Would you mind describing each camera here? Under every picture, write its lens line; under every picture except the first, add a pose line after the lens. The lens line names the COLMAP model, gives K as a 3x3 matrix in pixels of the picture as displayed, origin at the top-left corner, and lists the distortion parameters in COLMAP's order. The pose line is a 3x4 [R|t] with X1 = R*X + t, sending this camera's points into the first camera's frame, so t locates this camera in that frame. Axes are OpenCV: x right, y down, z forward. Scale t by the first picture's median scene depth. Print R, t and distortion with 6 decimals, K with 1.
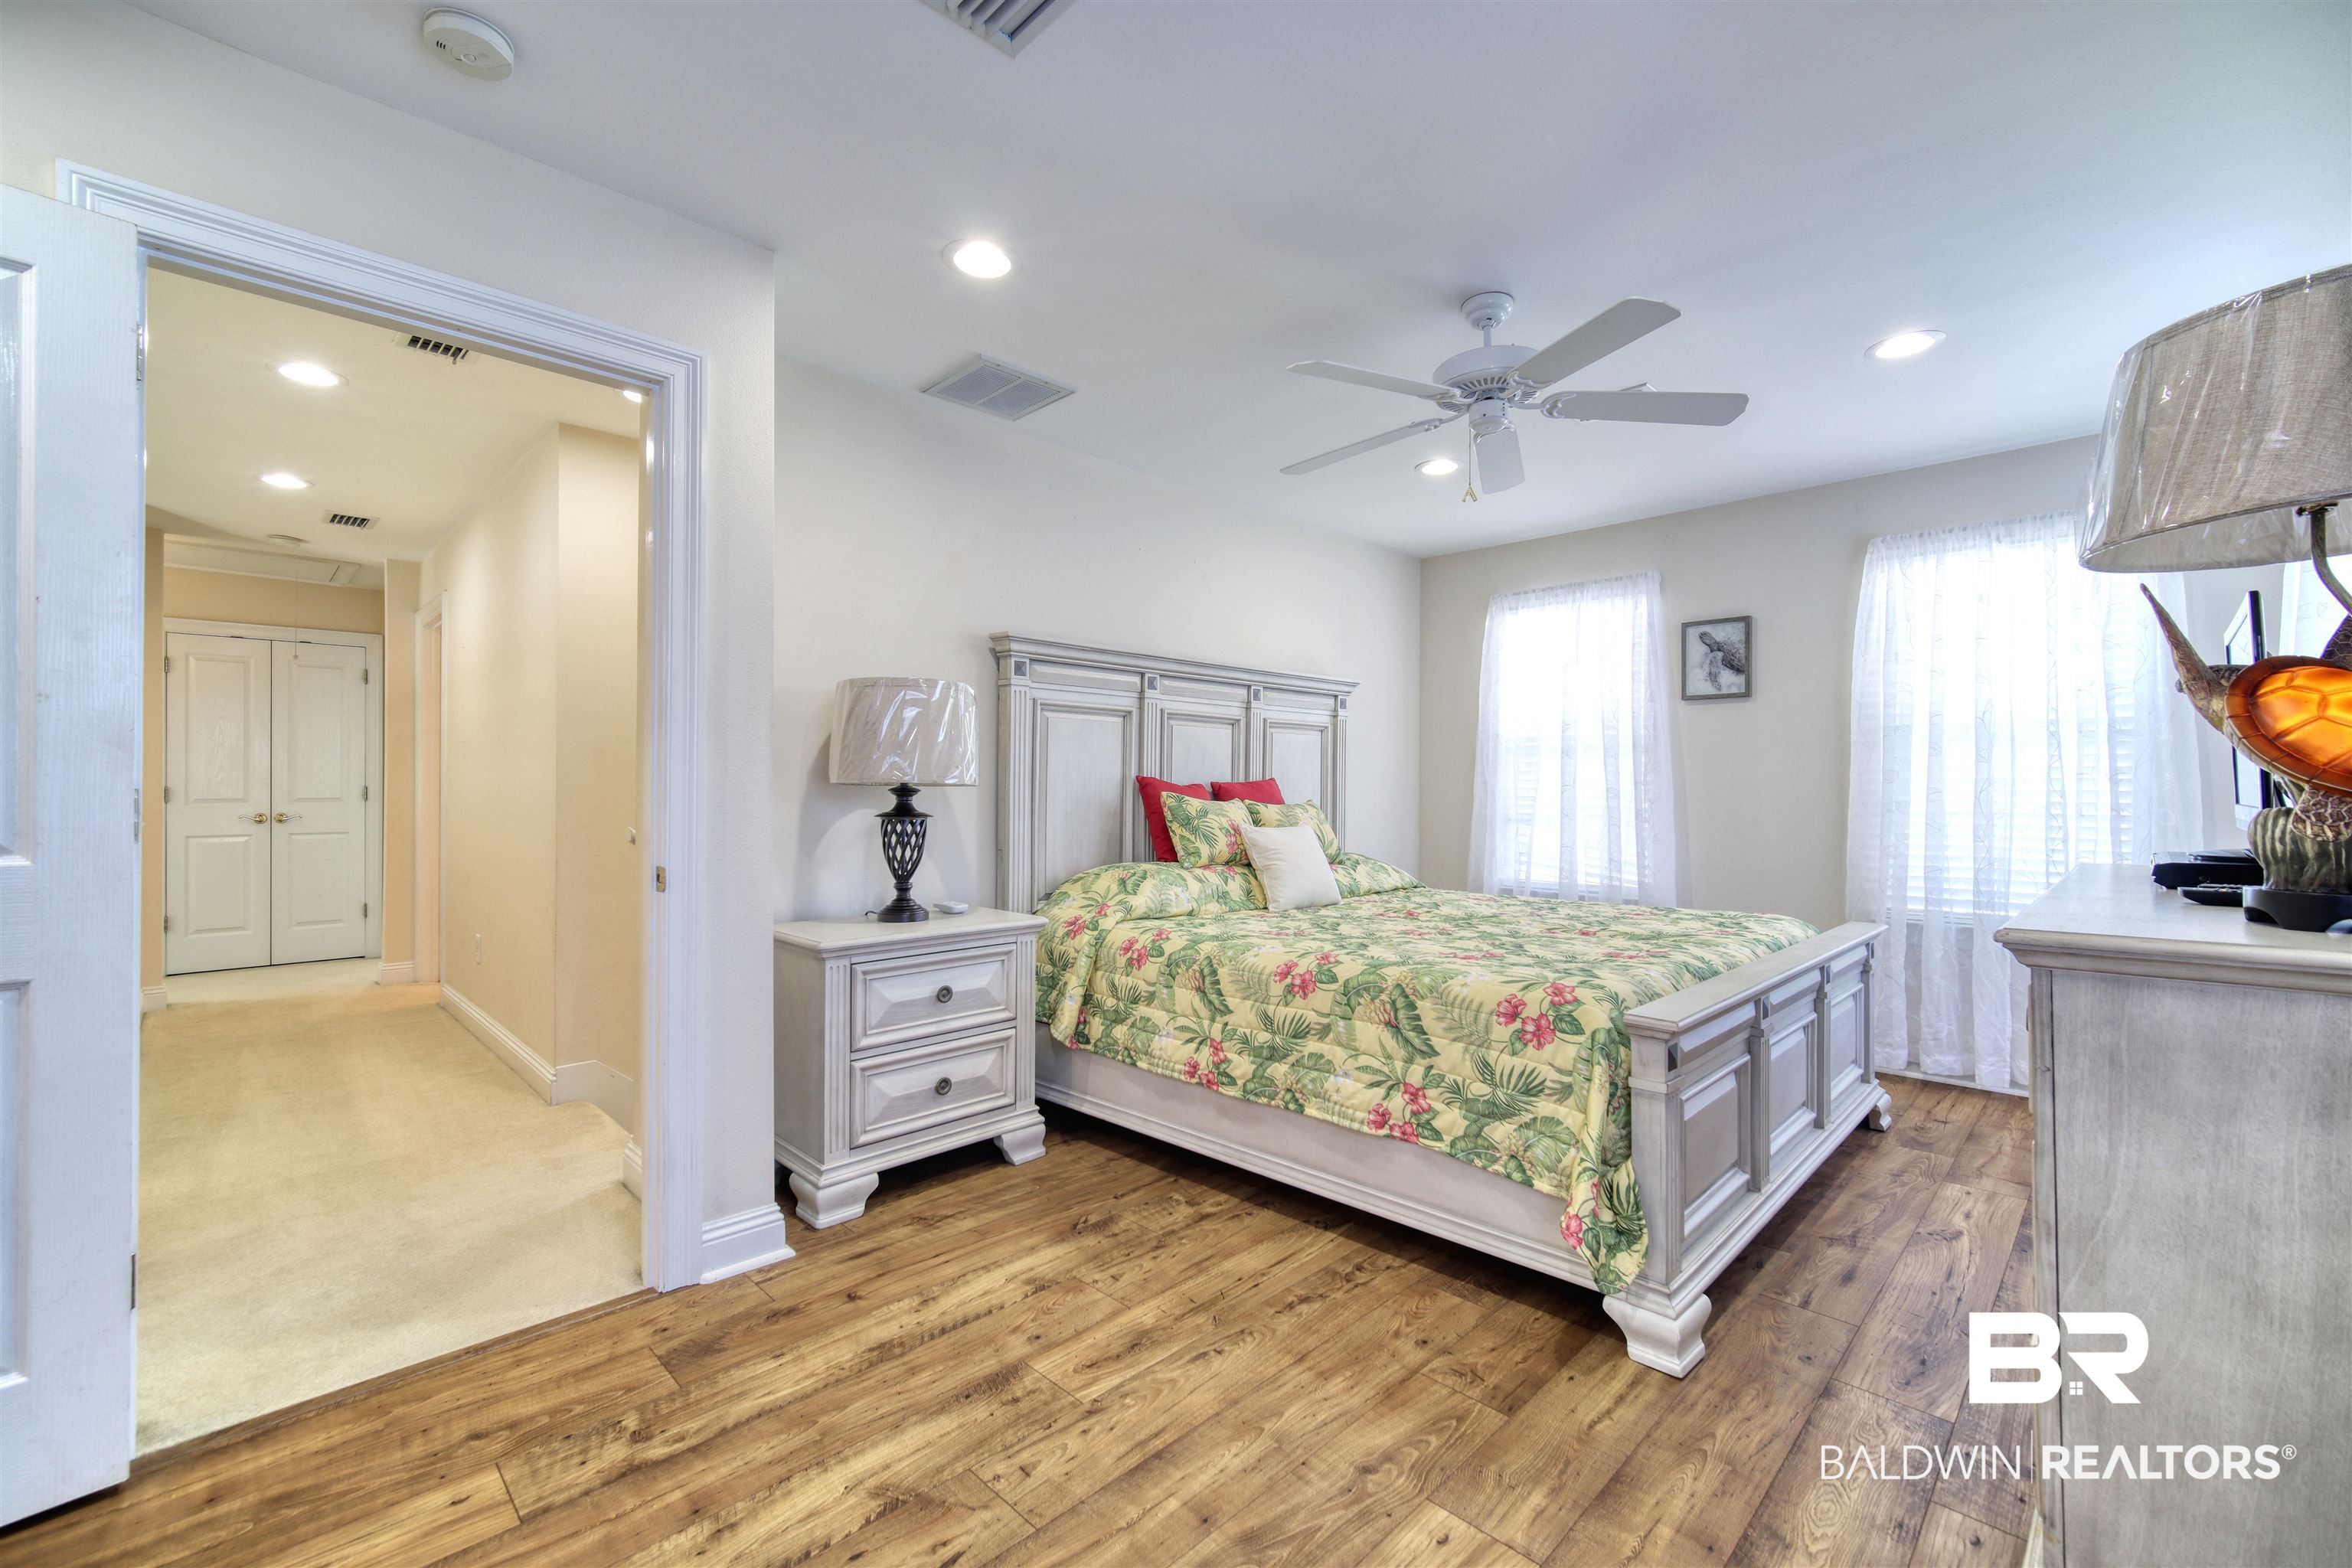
lens RADIAL K [[979.3, 0, 1179.7], [0, 979.3, 783.0], [0, 0, 1]] dist [0.001542, -0.000329]
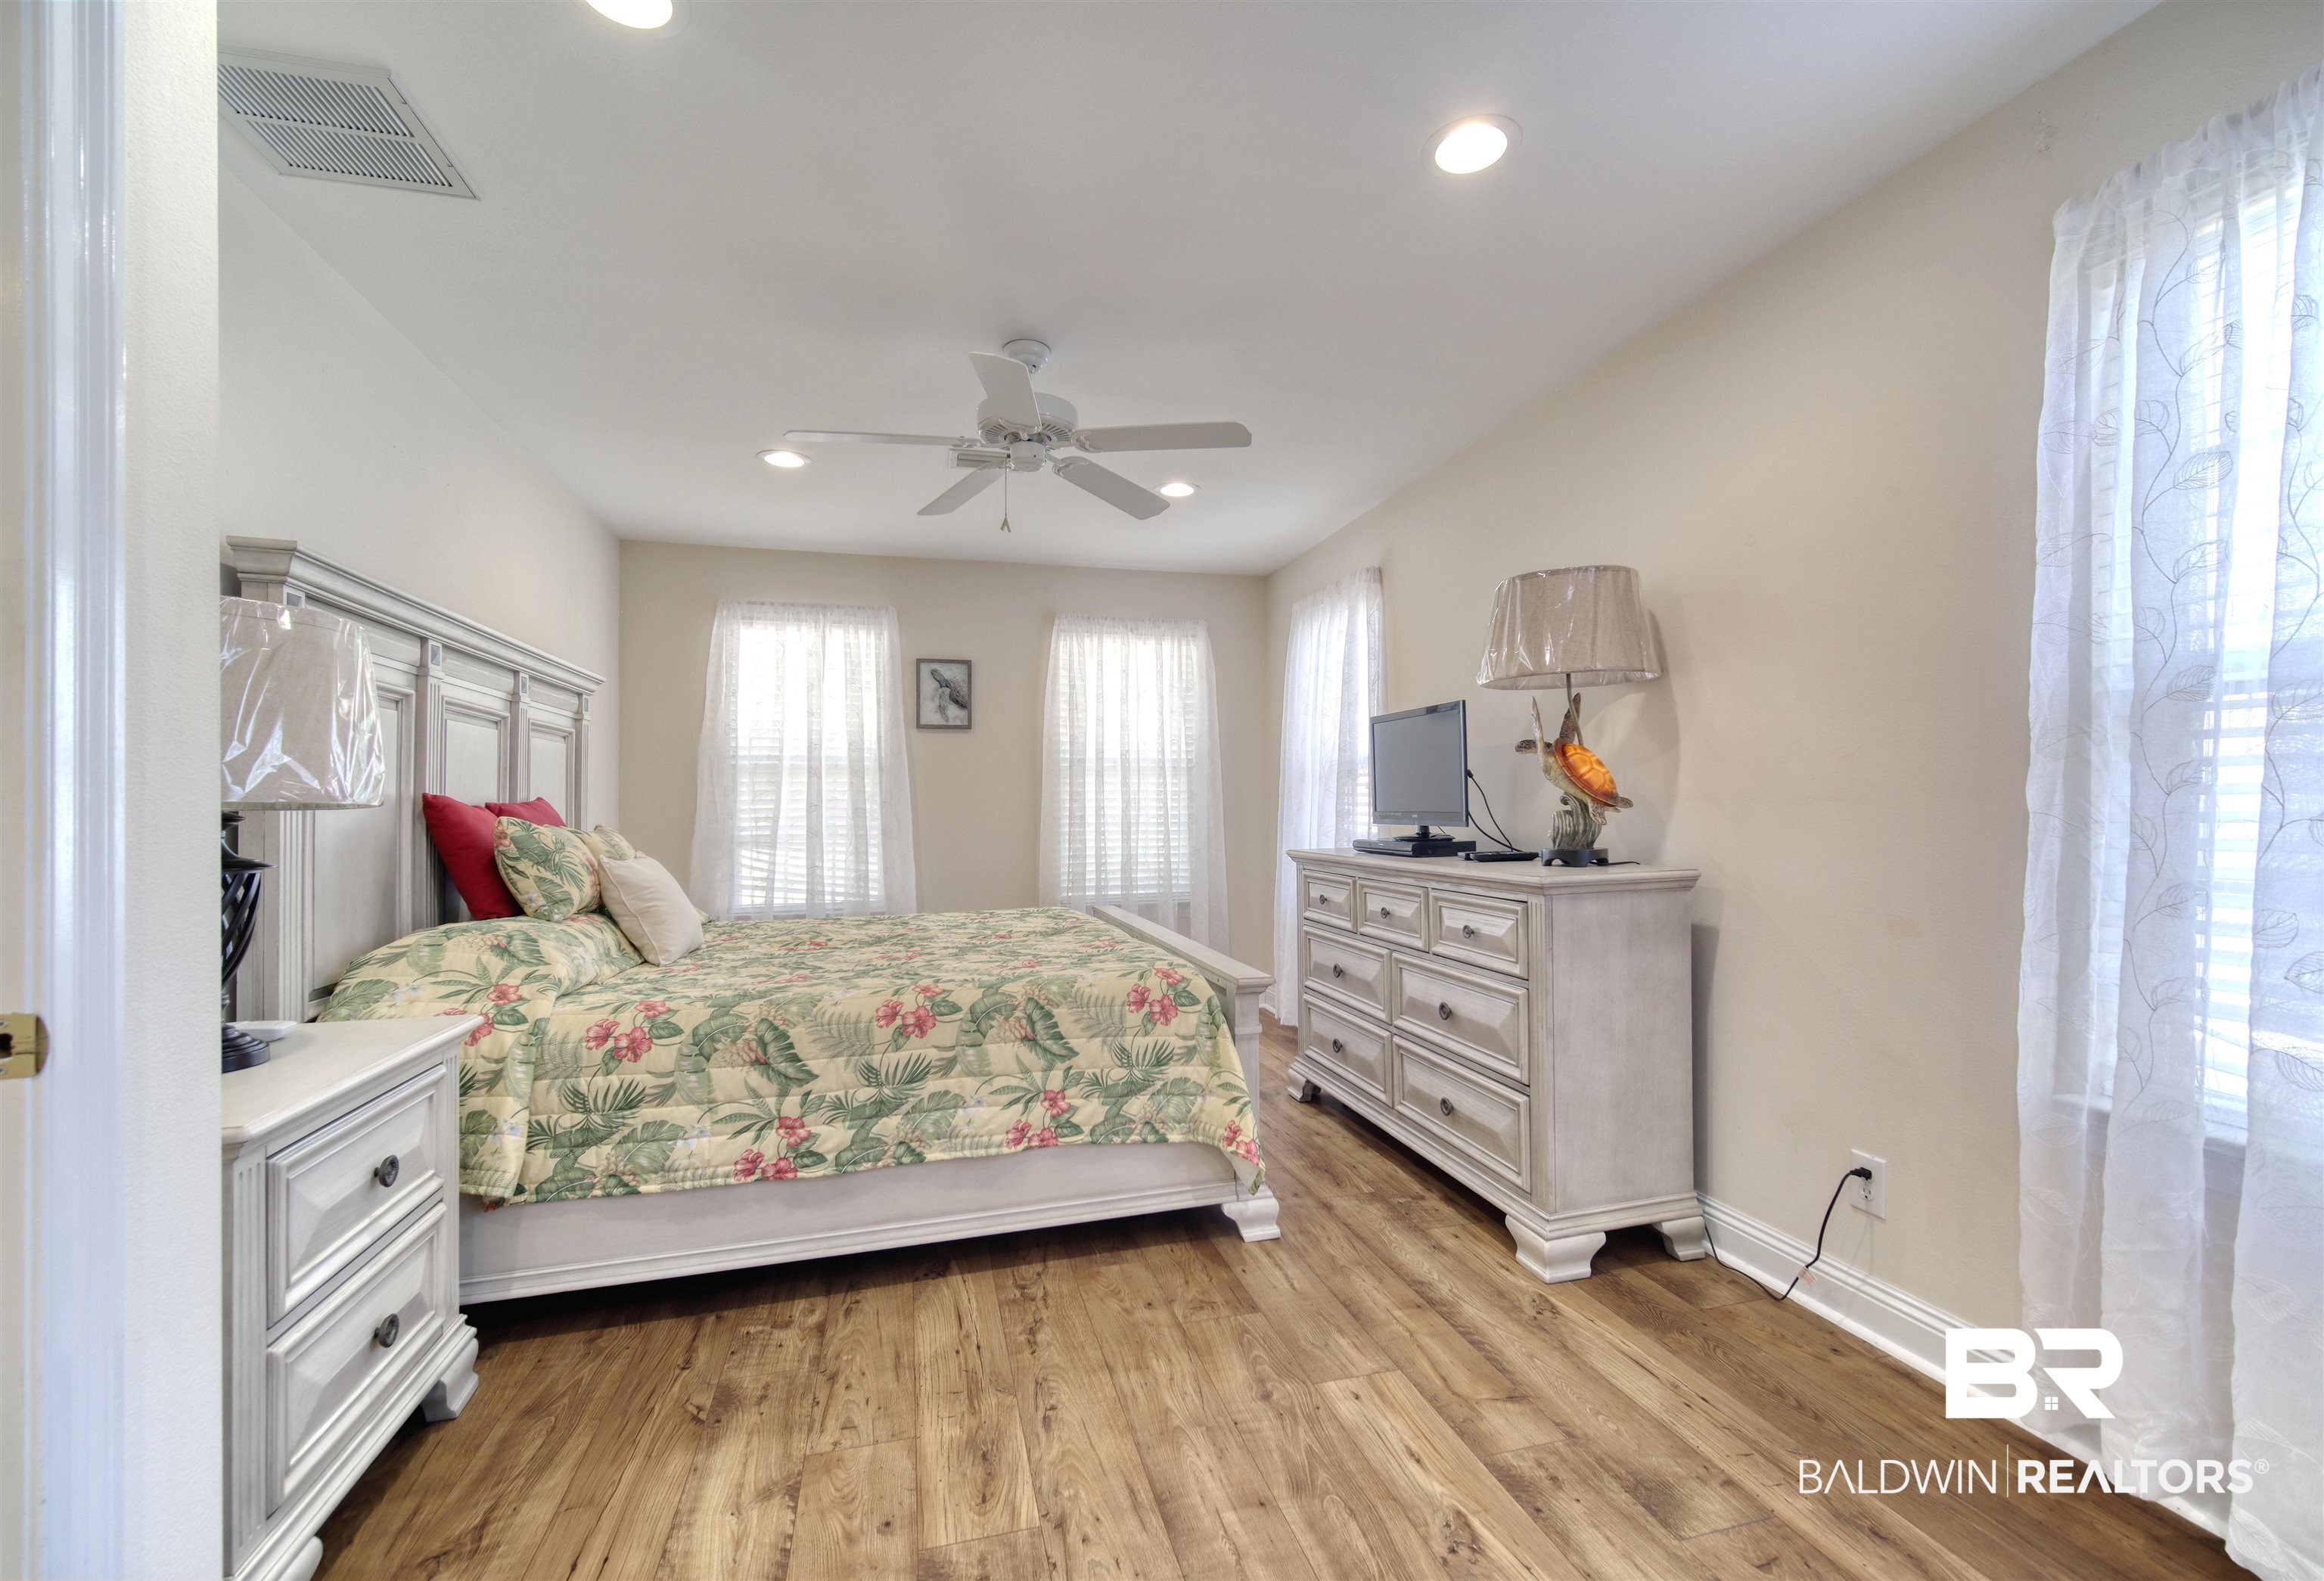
lens RADIAL K [[983.9, 0, 1179.3], [0, 983.9, 820.1], [0, 0, 1]] dist [-0.002205, -0.000732]
pose [[0.488779, -0.018799, 0.872205, -0.554924], [0.006533, 0.999819, 0.017888, 0.002854], [-0.872383, -0.003045, 0.488813, 0.343145]]
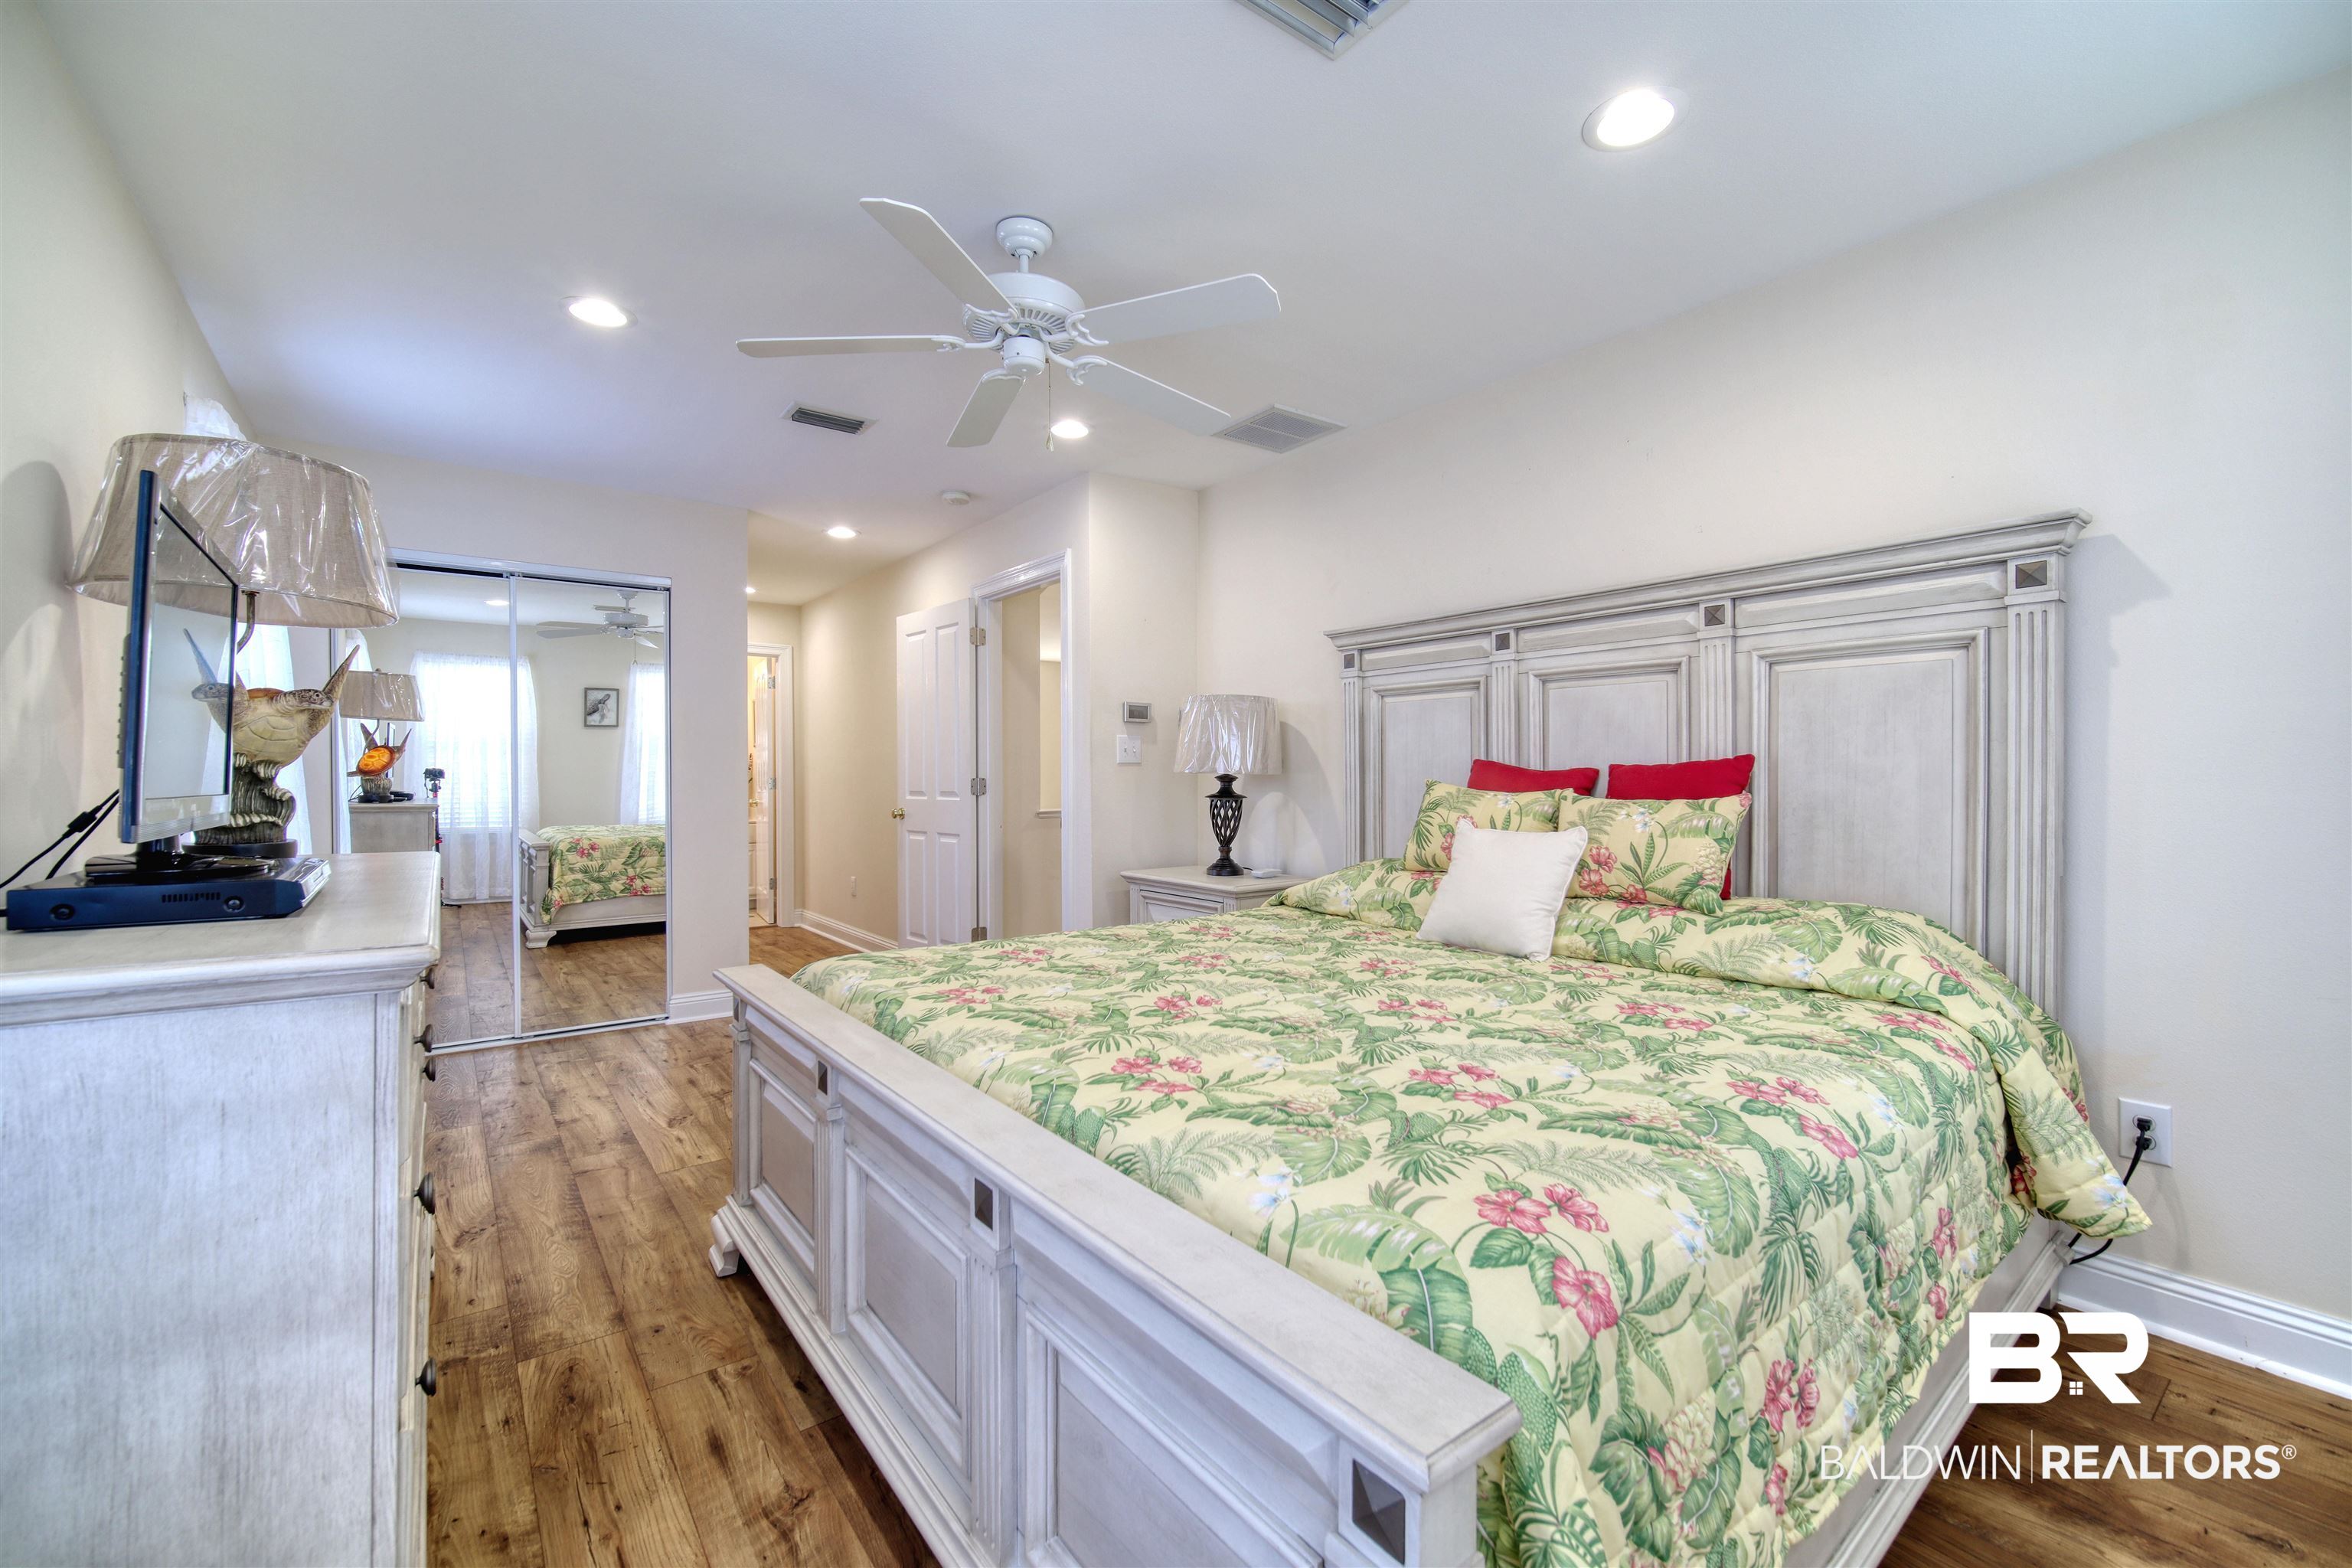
lens RADIAL K [[979.3, 0, 1179.7], [0, 979.3, 783.0], [0, 0, 1]] dist [0.001542, -0.000329]
pose [[-0.137039, 0.002913, -0.990561, 1.239340], [0.007822, 0.999968, 0.001858, 0.013720], [0.990535, -0.007494, -0.137057, 1.322896]]
